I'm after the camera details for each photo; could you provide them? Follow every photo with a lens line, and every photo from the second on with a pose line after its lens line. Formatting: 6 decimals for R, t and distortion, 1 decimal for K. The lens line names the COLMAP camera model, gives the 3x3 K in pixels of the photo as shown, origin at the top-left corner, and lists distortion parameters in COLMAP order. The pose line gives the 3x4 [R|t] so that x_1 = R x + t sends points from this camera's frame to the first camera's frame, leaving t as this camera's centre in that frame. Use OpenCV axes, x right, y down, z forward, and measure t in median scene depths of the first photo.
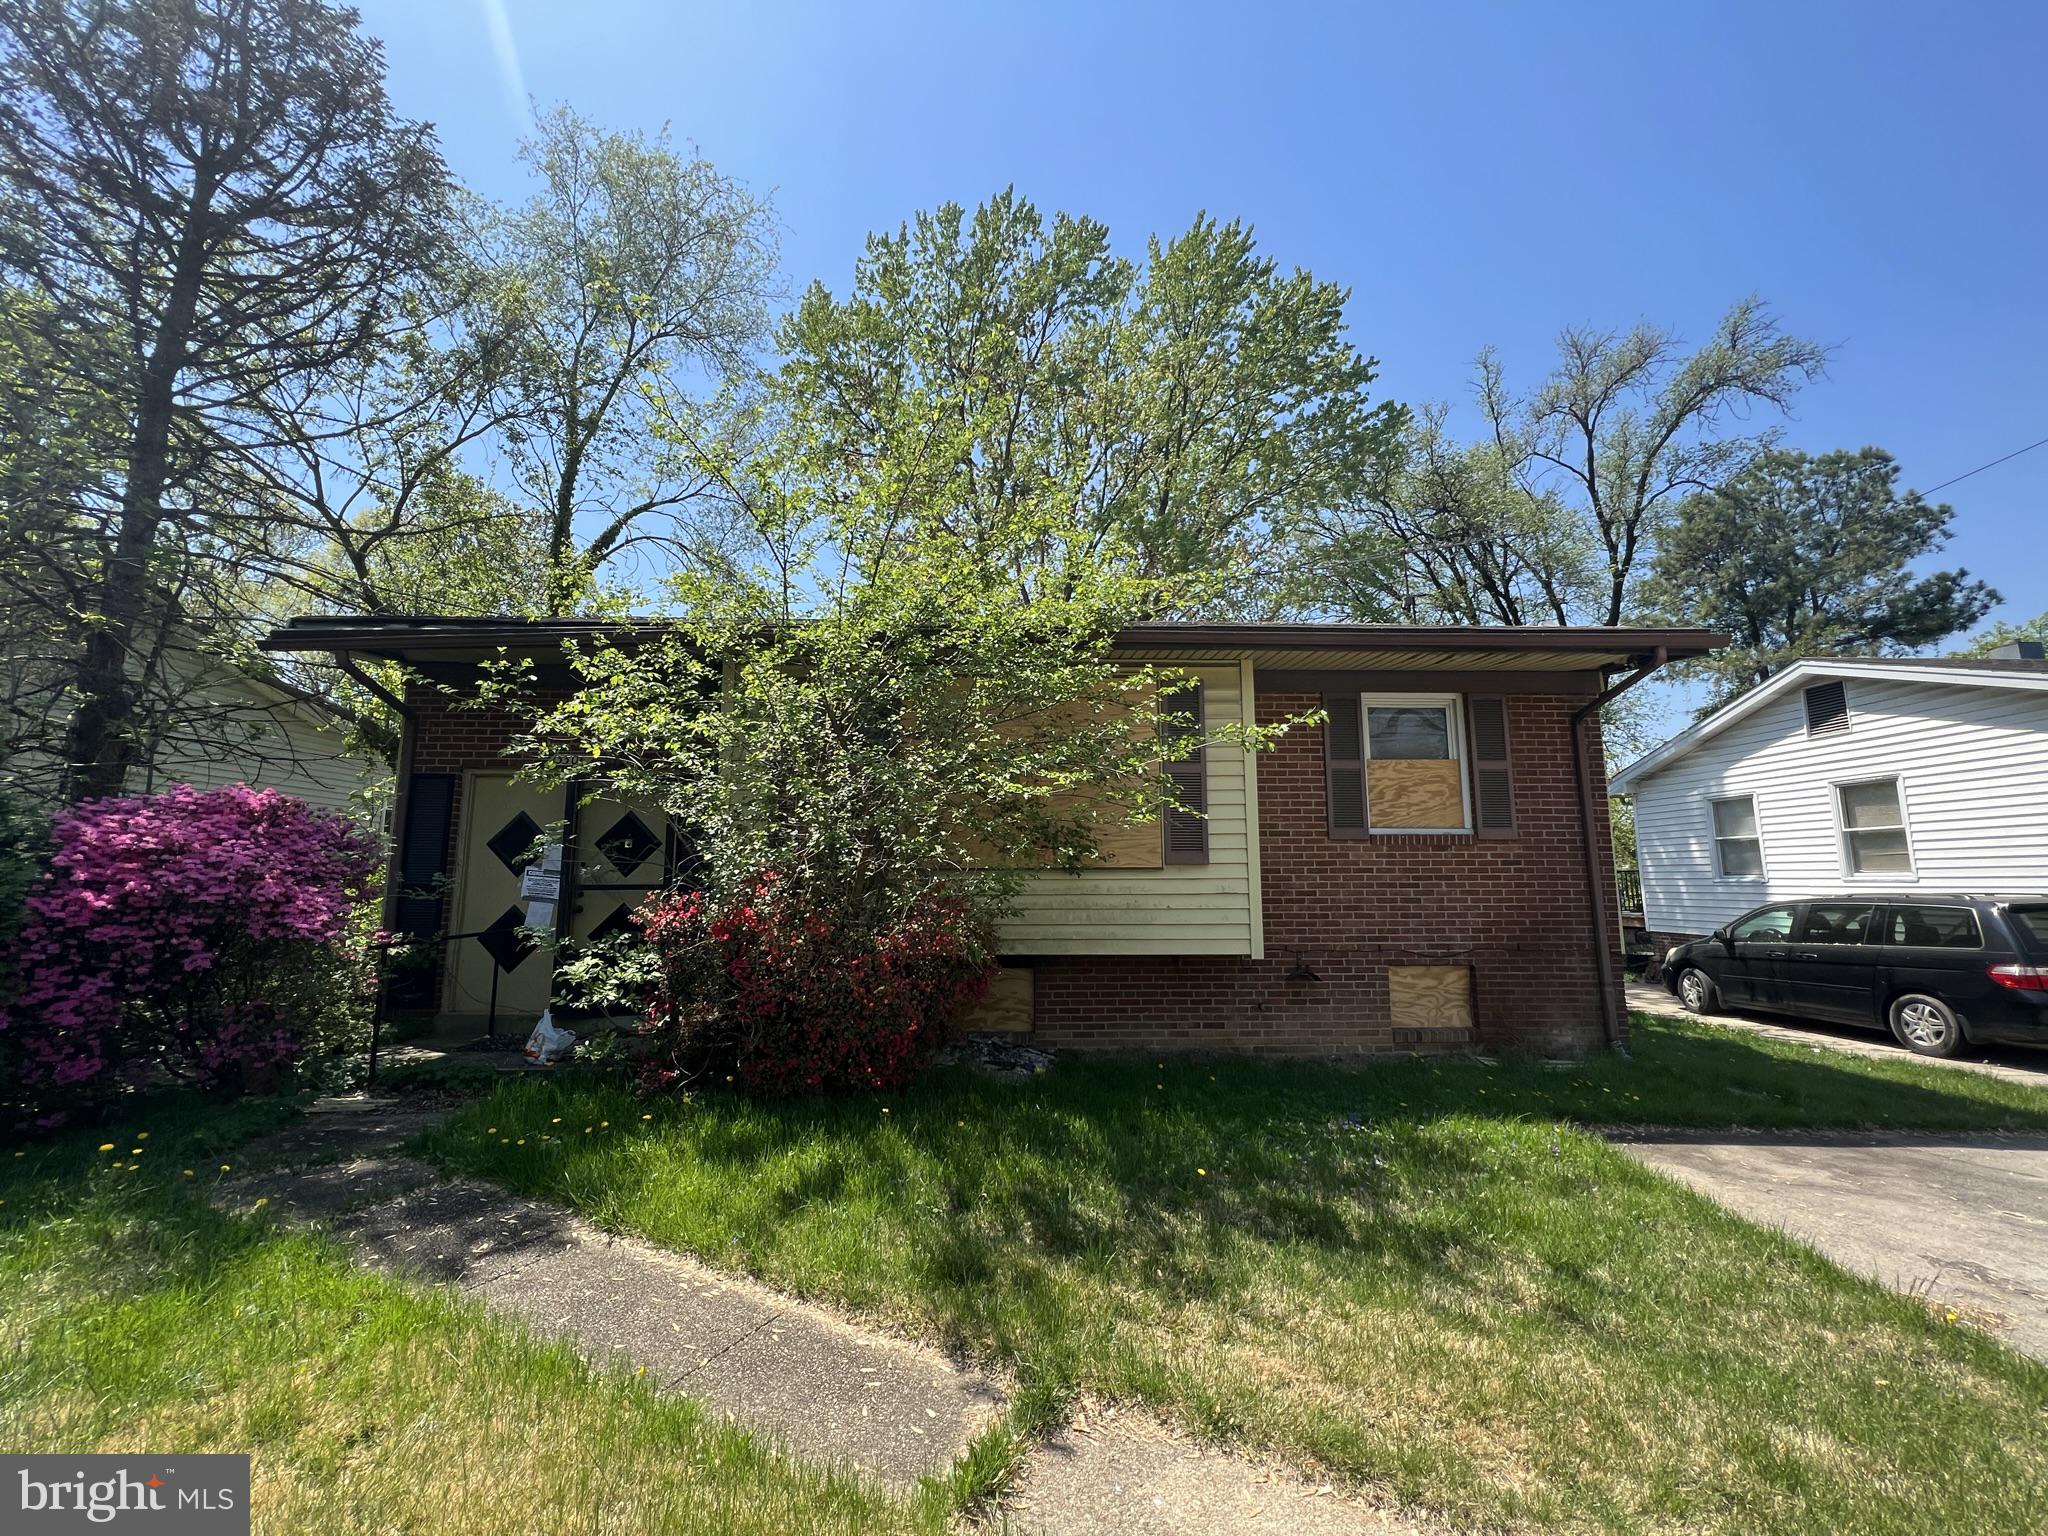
lens RADIAL K [[831.2, 0, 1019.9], [0, 831.2, 778.0], [0, 0, 1]] dist [-0.006391, 0.002836]
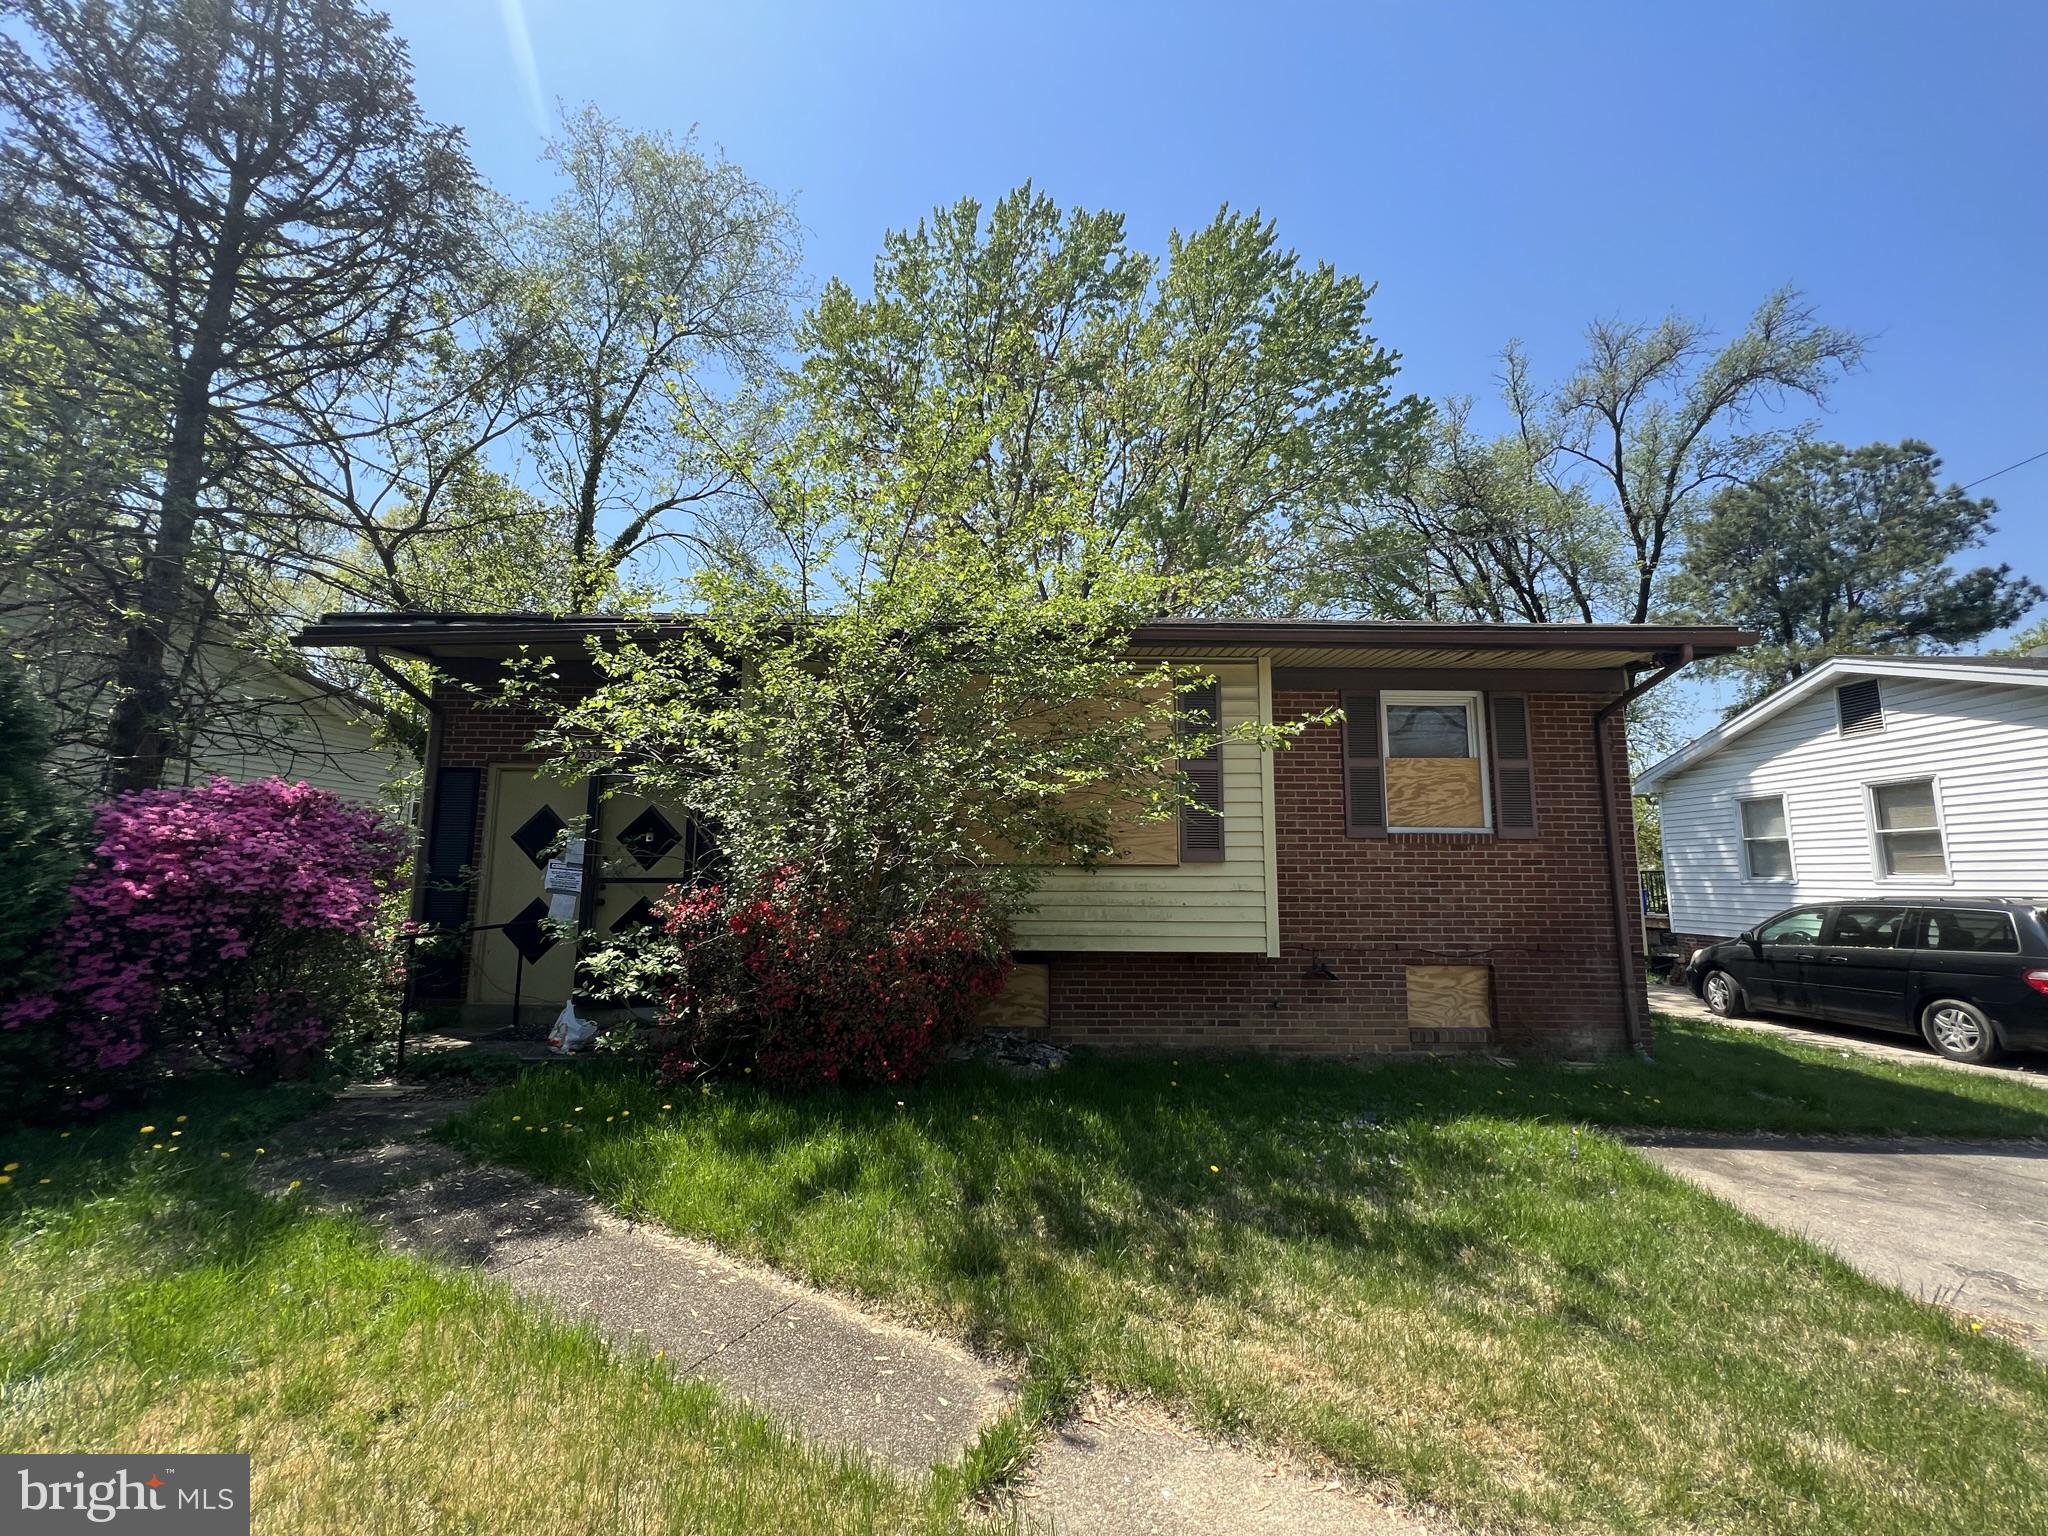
lens RADIAL K [[831.2, 0, 1019.9], [0, 831.2, 778.0], [0, 0, 1]] dist [-0.006391, 0.002836]
pose [[0.999764, 0.004883, -0.021173, 0.001530], [-0.004776, 0.999976, 0.005076, -0.000900], [0.021197, -0.004973, 0.999763, -0.002945]]
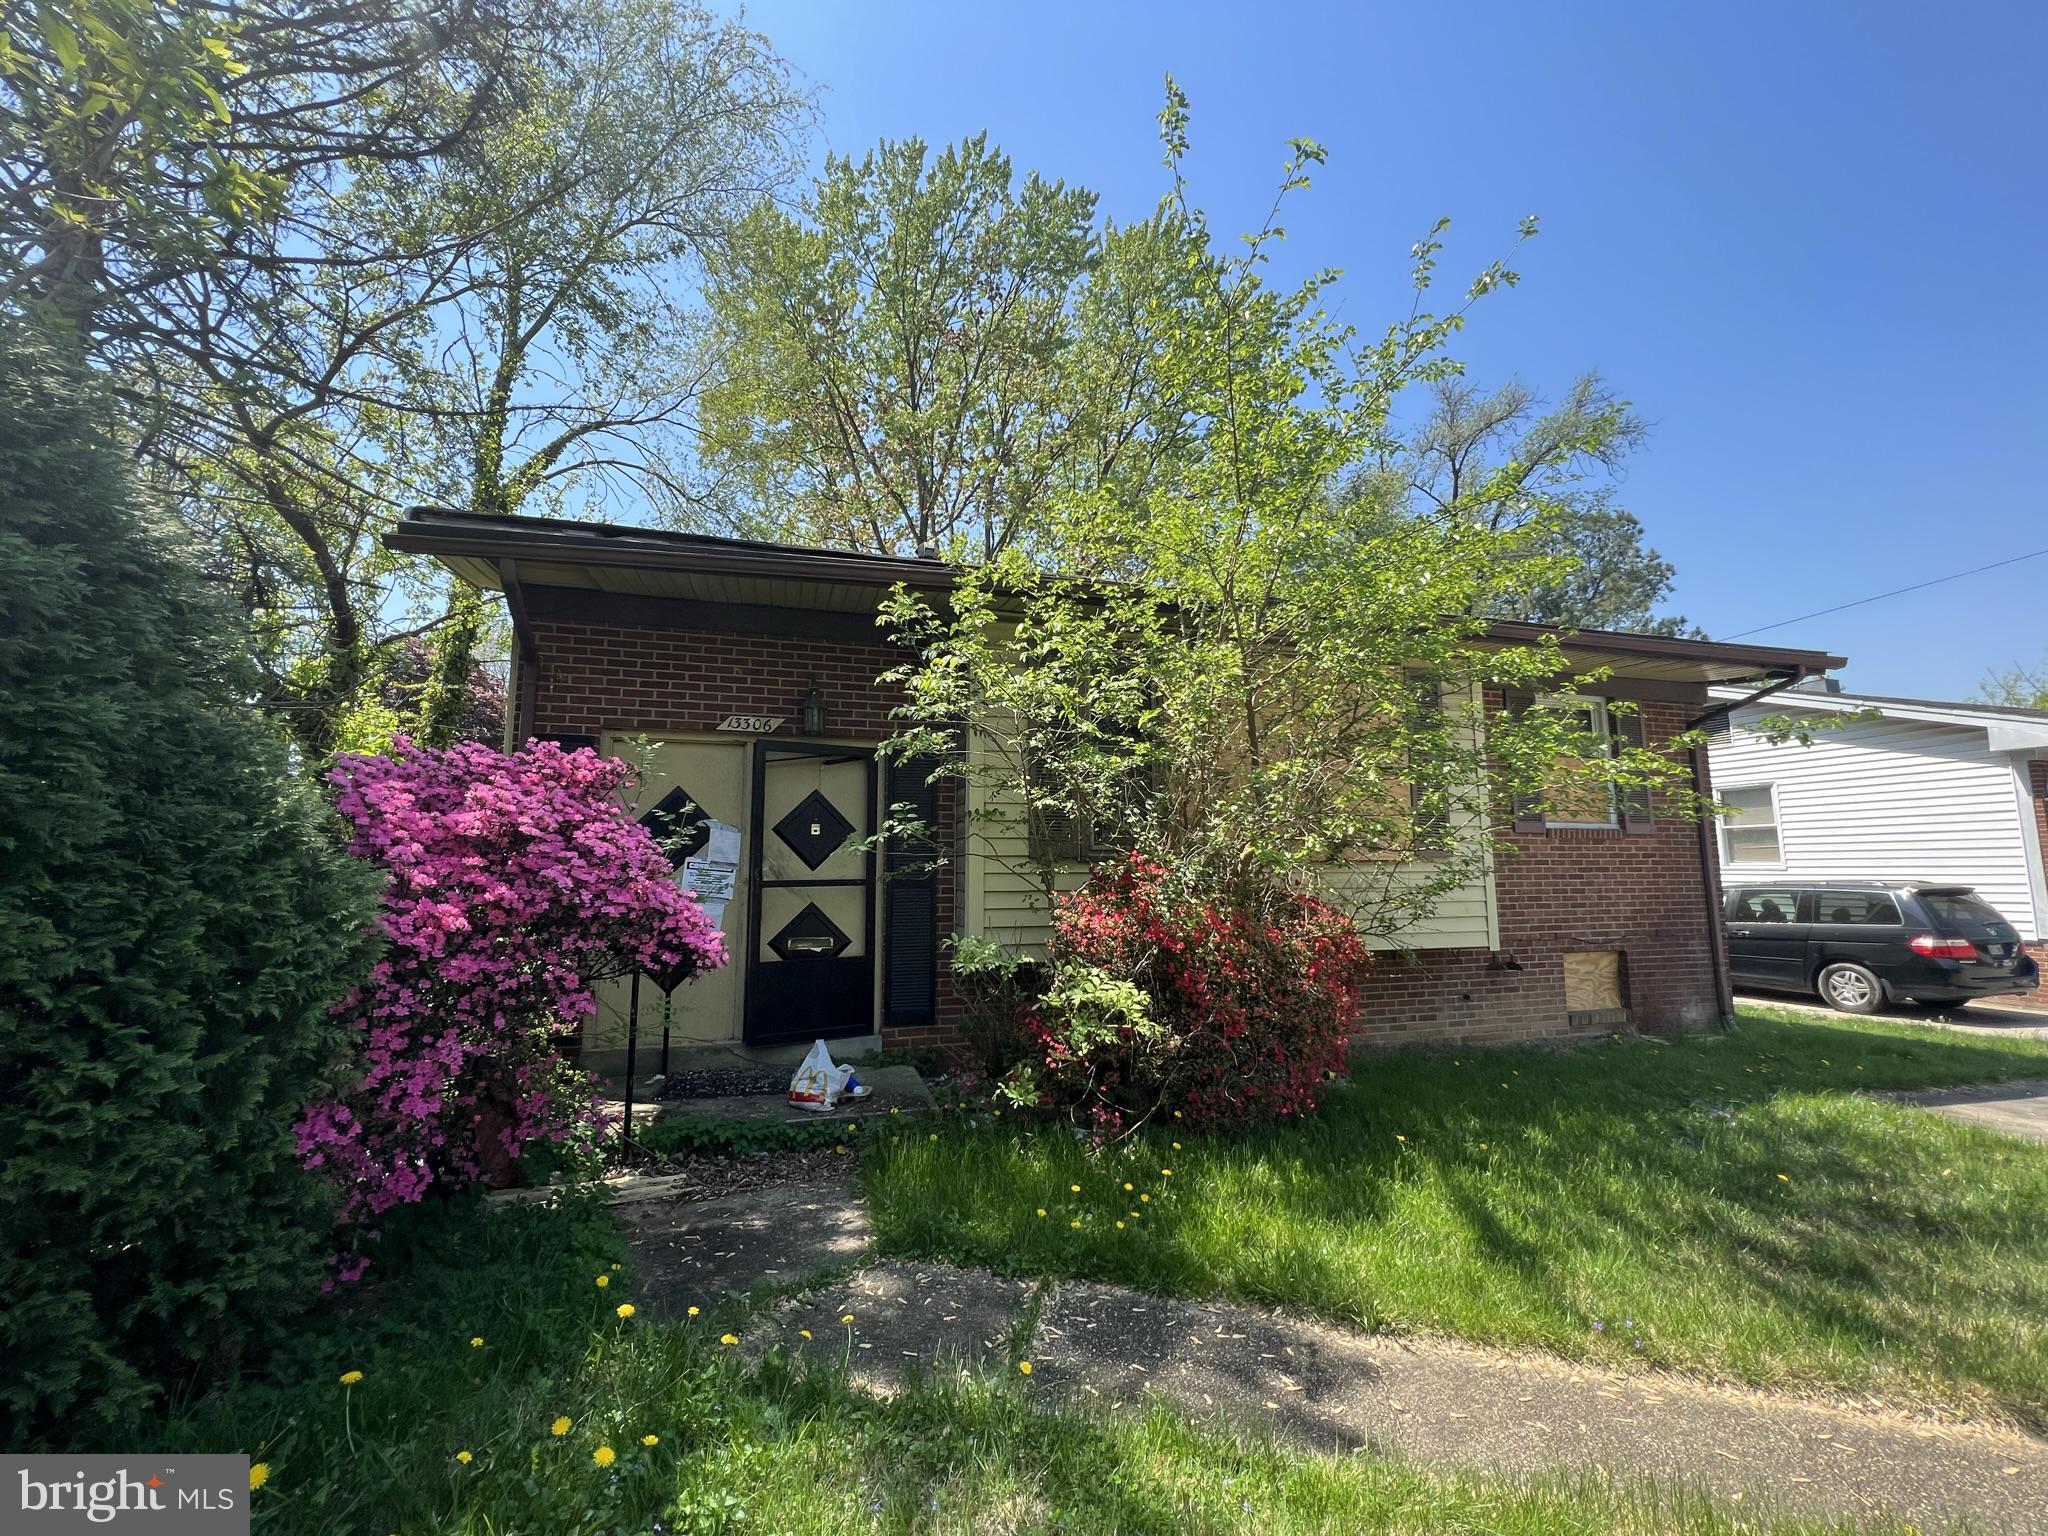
lens RADIAL K [[829.9, 0, 1022.2], [0, 829.9, 779.3], [0, 0, 1]] dist [-0.004892, 0.000122]
pose [[0.968013, 0.025370, 0.249613, -0.480460], [-0.029816, 0.999457, 0.014045, 0.012009], [-0.249121, -0.021038, 0.968244, 0.159960]]
